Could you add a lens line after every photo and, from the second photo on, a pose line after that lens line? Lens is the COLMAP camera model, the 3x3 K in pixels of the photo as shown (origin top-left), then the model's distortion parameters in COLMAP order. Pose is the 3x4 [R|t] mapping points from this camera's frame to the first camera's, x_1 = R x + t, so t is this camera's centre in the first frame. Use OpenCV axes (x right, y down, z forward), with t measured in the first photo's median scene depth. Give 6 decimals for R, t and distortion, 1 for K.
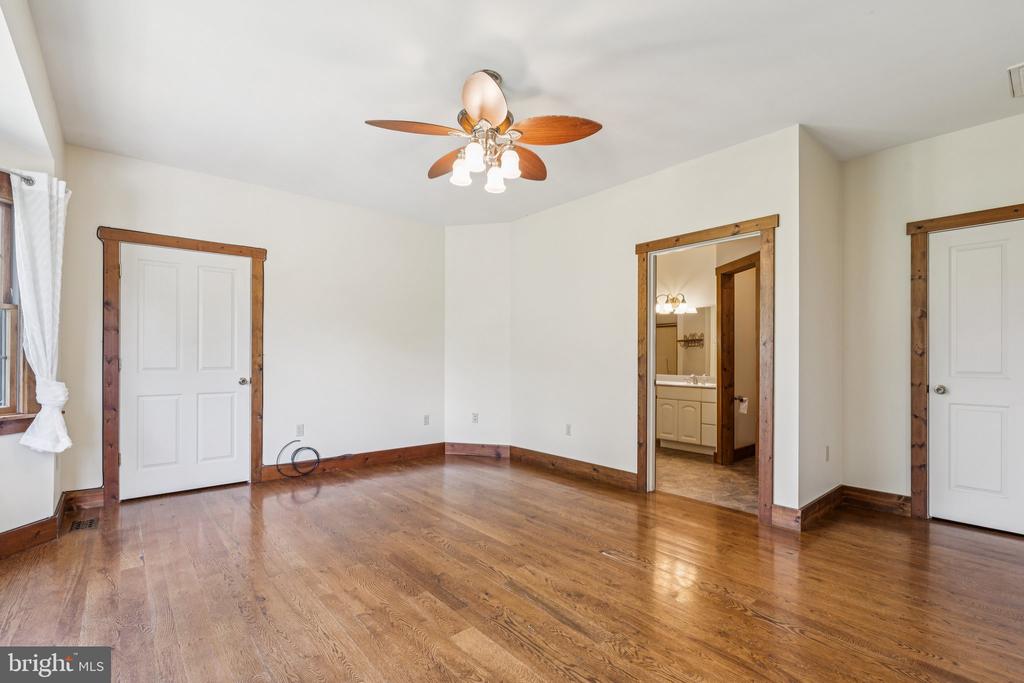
lens RADIAL K [[464.5, 0, 512.0], [0, 464.5, 345.0], [0, 0, 1]] dist [-0.003694, 0.001480]
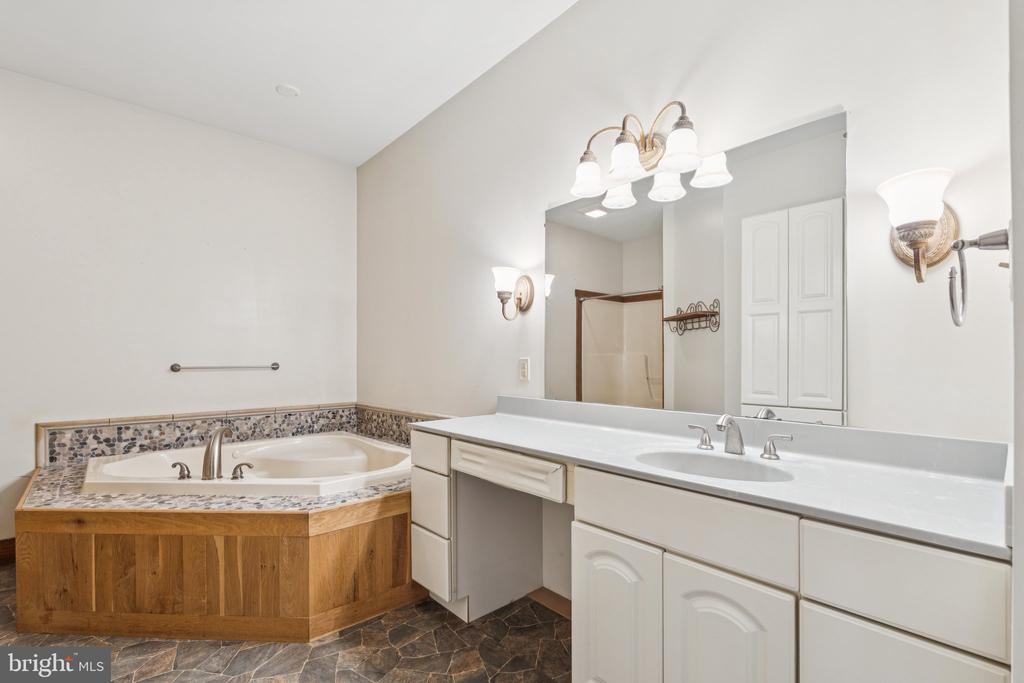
lens RADIAL K [[464.5, 0, 513.9], [0, 464.5, 350.9], [0, 0, 1]] dist [-0.003694, 0.001480]
pose [[0.999615, -0.008855, 0.026297, 0.241742], [0.008559, 0.999899, 0.011367, 0.023940], [-0.026395, -0.011137, 0.999590, 0.671576]]
